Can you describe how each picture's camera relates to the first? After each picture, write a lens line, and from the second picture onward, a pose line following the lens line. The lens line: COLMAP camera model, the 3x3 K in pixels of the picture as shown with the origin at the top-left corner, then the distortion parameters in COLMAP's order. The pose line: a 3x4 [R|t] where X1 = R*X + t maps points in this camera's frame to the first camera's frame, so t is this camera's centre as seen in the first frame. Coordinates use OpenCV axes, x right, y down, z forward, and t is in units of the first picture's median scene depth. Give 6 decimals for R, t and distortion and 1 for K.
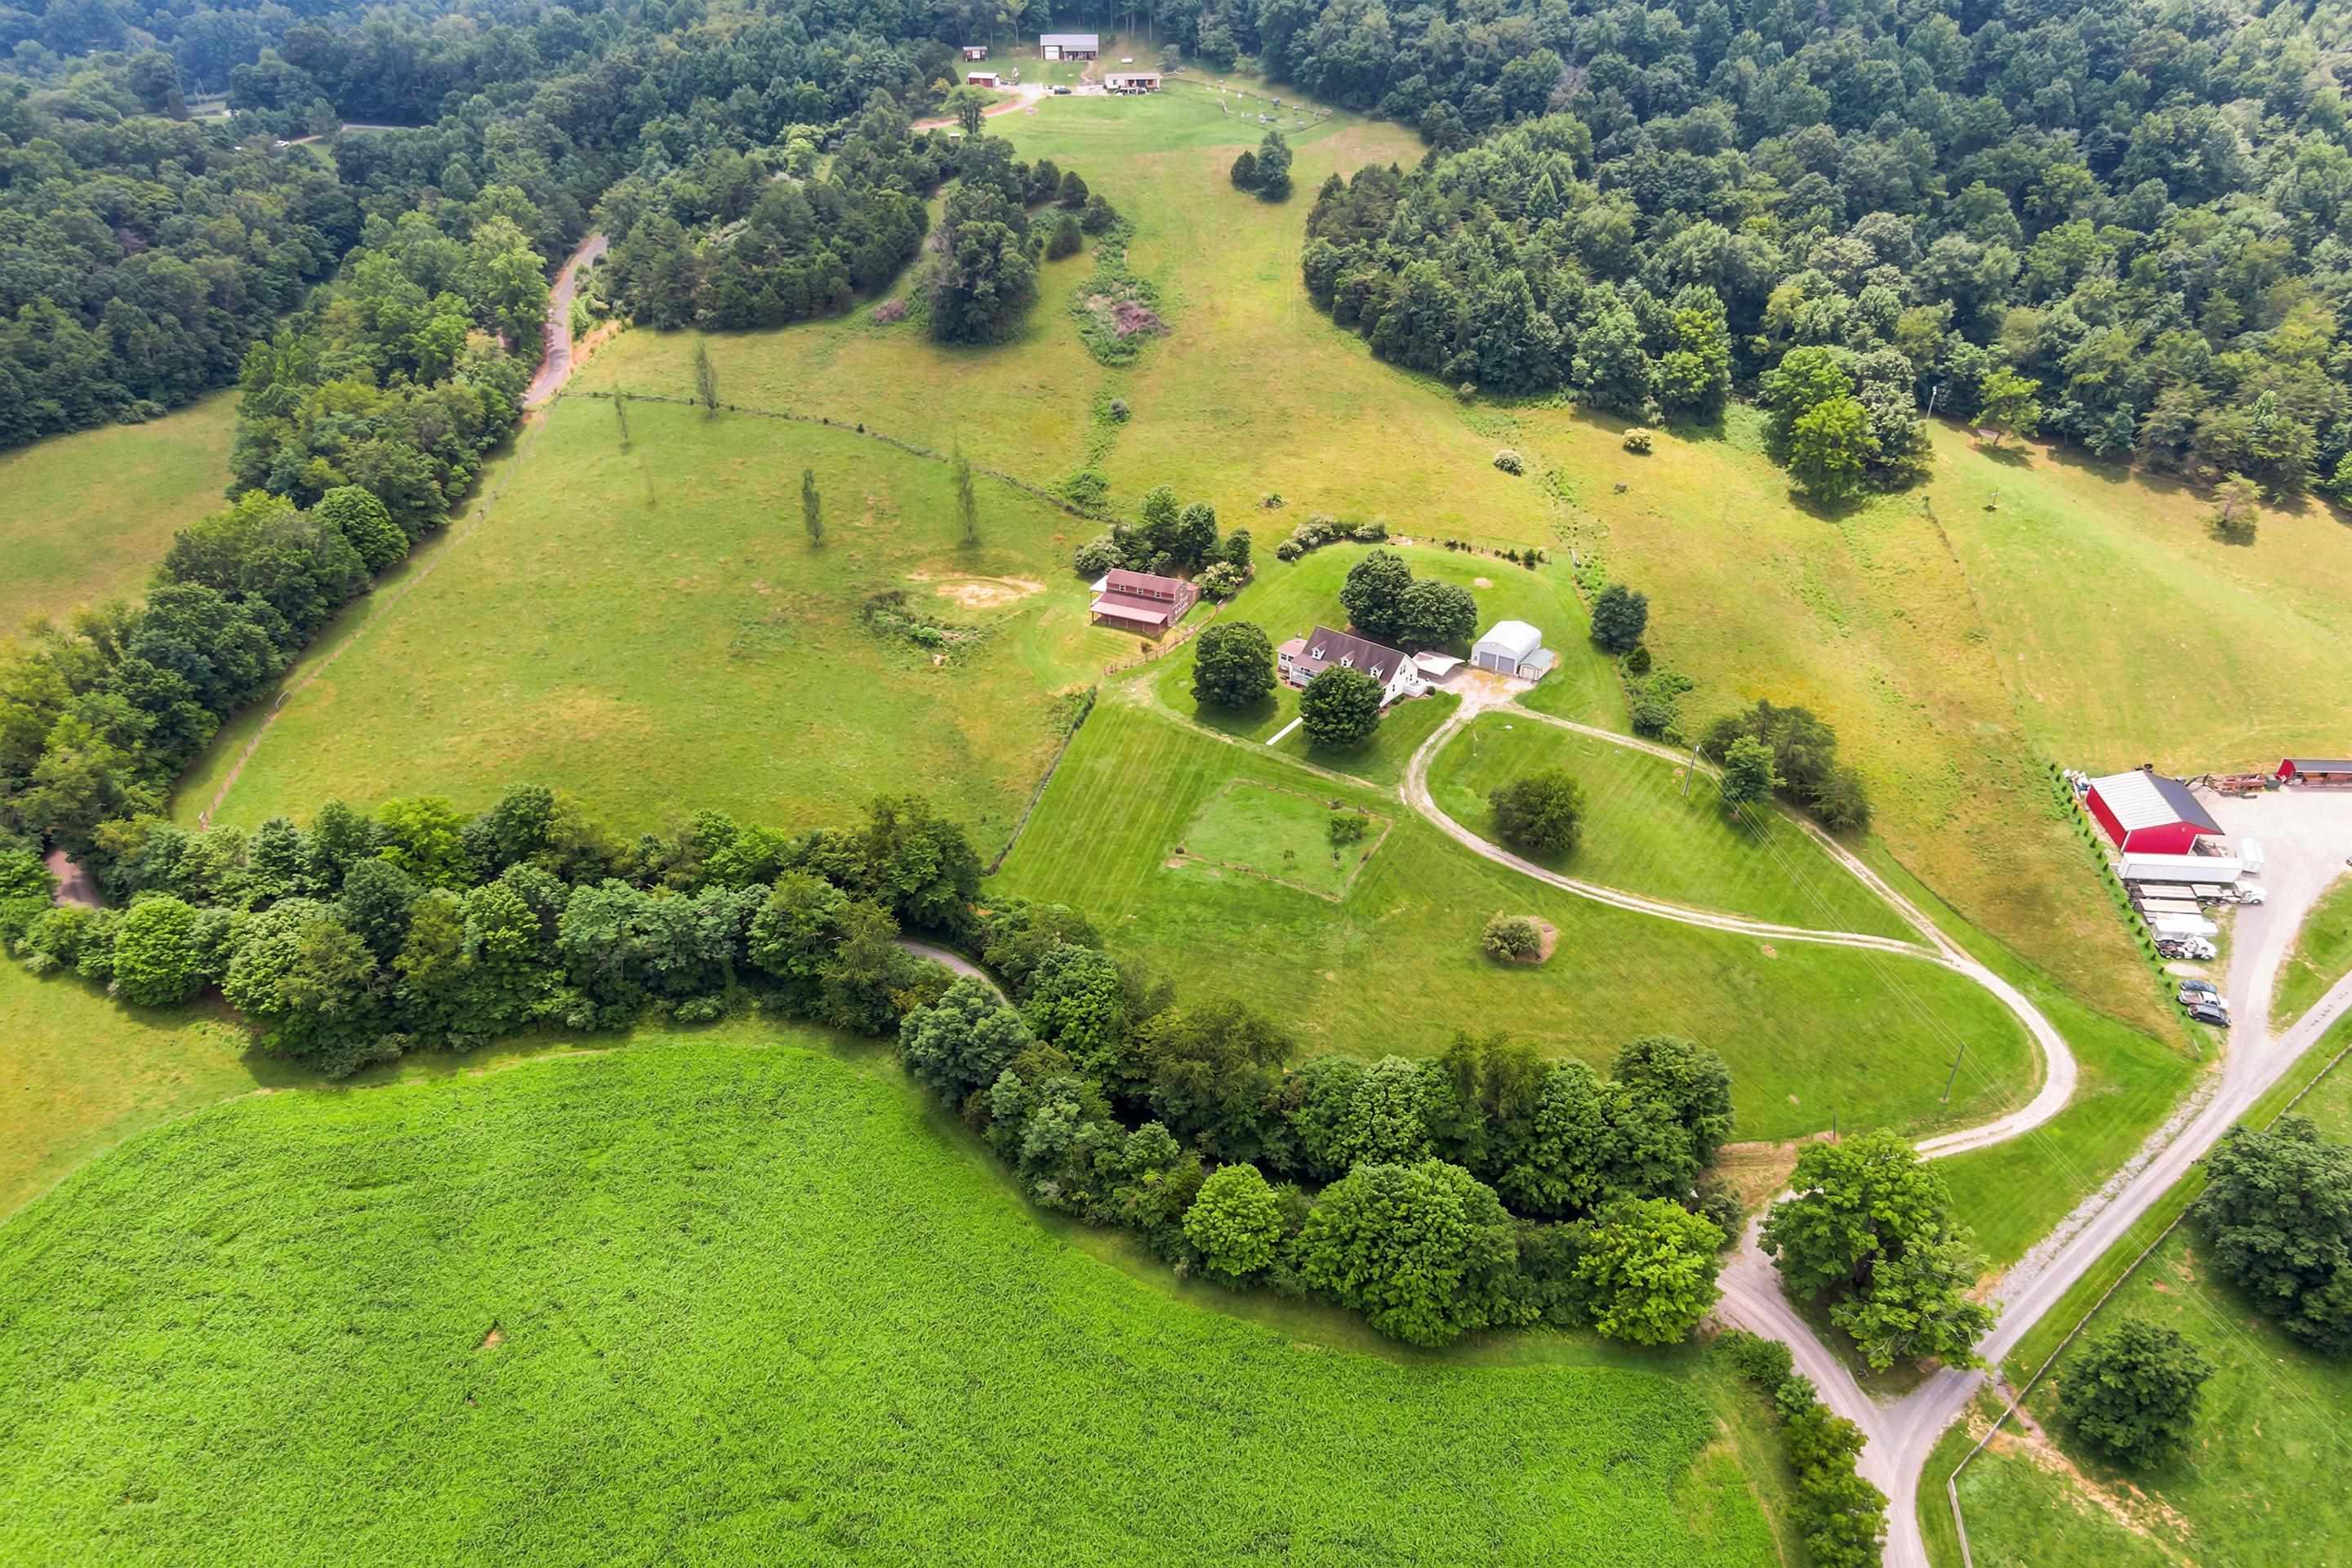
lens RADIAL K [[1670.2, 0, 1173.0], [0, 1670.2, 853.2], [0, 0, 1]] dist [0.019497, -0.031270]
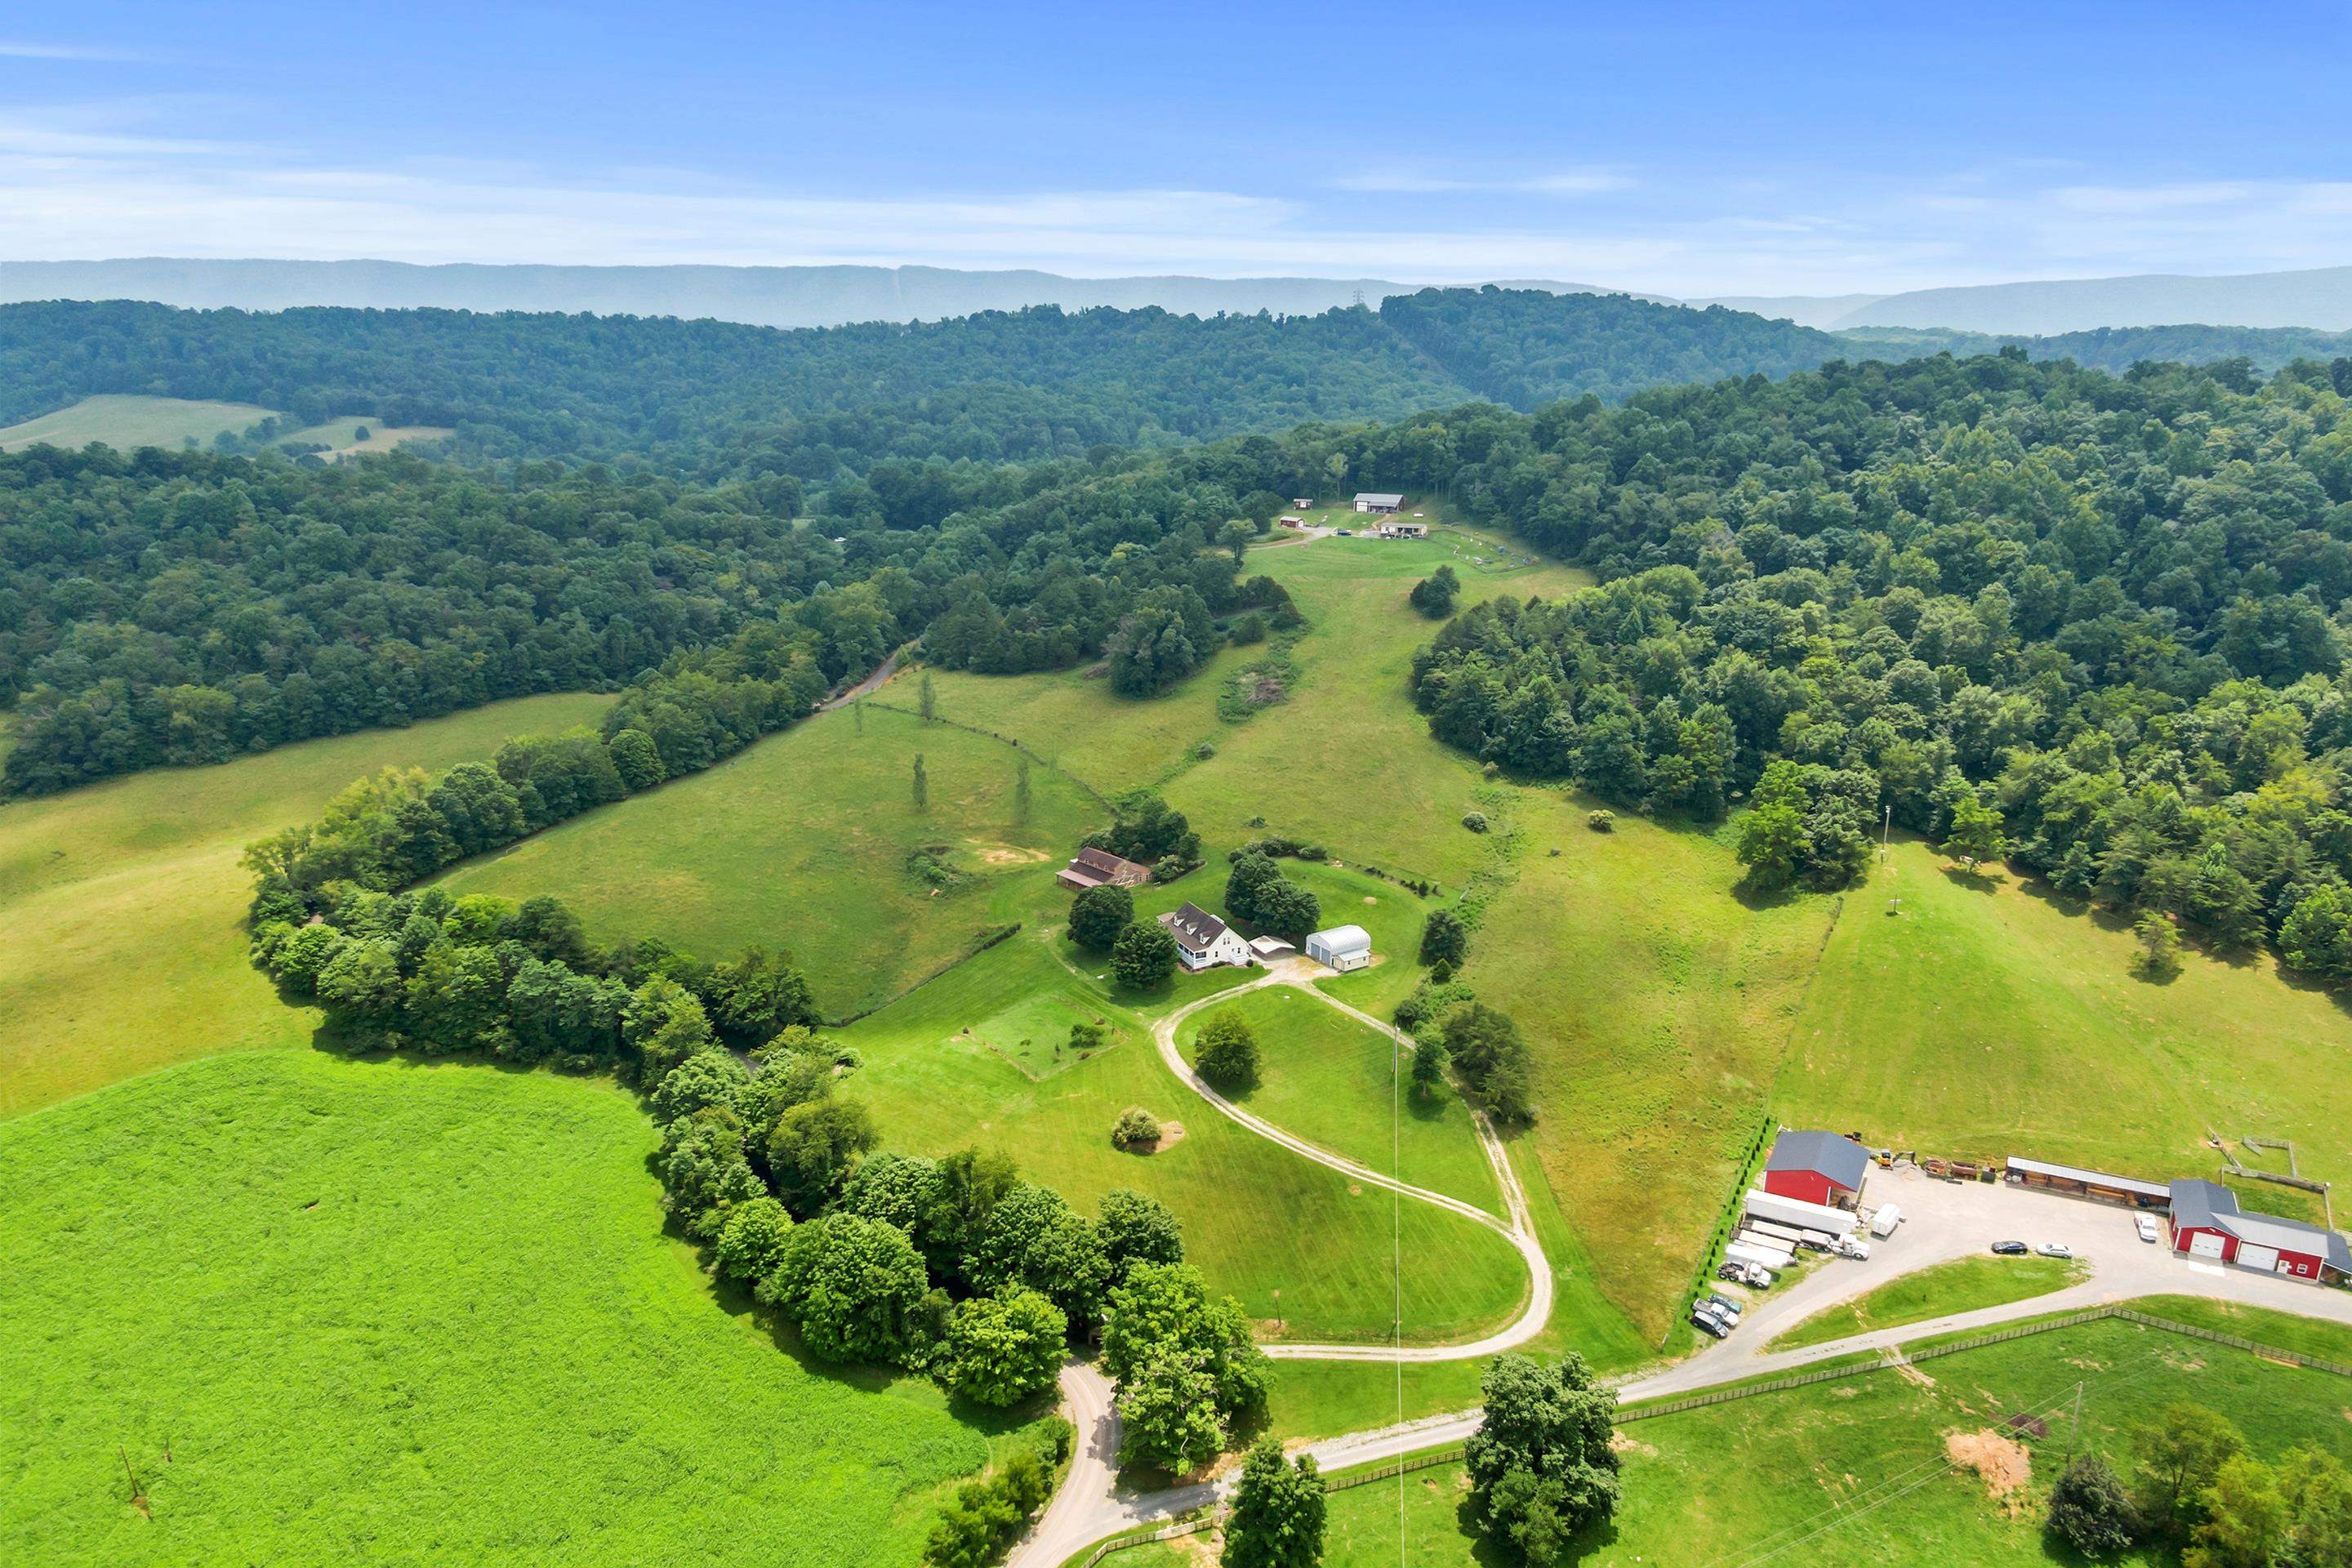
lens RADIAL K [[1655.3, 0, 1196.2], [0, 1655.3, 778.7], [0, 0, 1]] dist [0.056464, -0.103115]
pose [[0.921081, 0.111996, -0.372917, 0.459254], [-0.217631, 0.942253, -0.254553, 0.075559], [0.322873, 0.315622, 0.892265, -0.103182]]
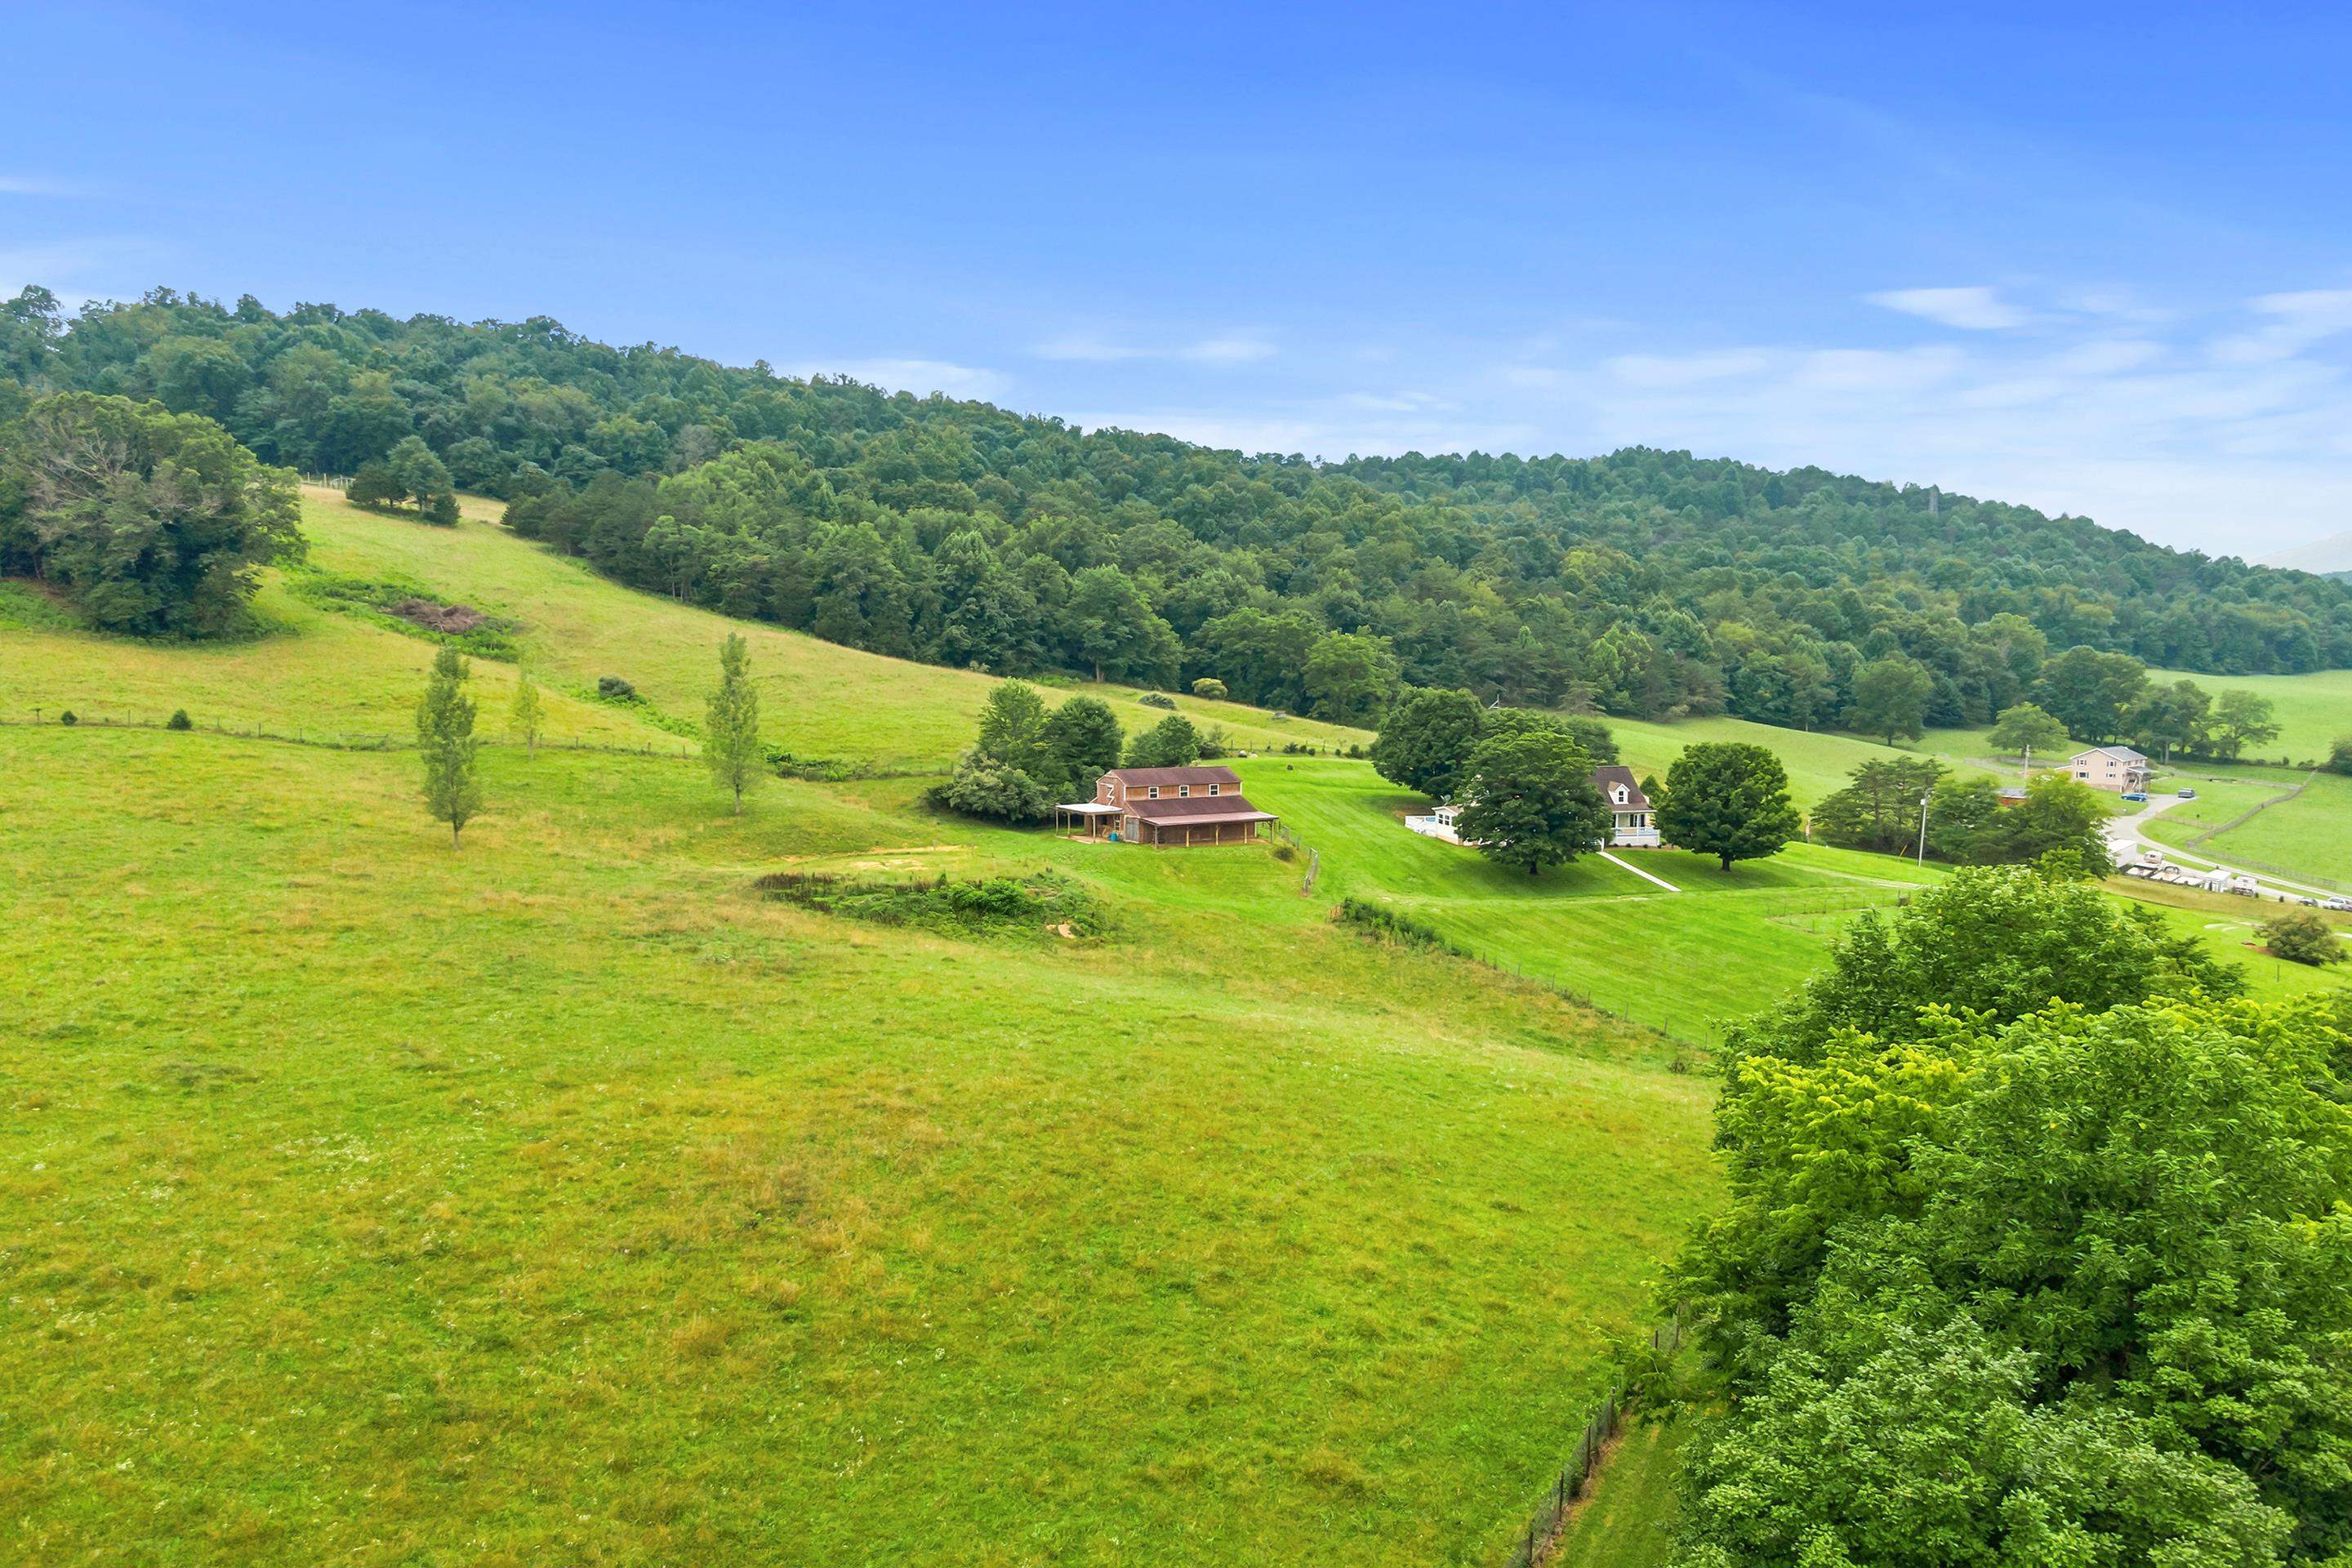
lens RADIAL K [[1670.2, 0, 1173.0], [0, 1670.2, 853.2], [0, 0, 1]] dist [0.019497, -0.031270]
pose [[0.573725, -0.103285, 0.812509, -0.419737], [0.423801, 0.886329, -0.186583, -0.034315], [-0.700880, 0.451389, 0.552282, 0.625042]]
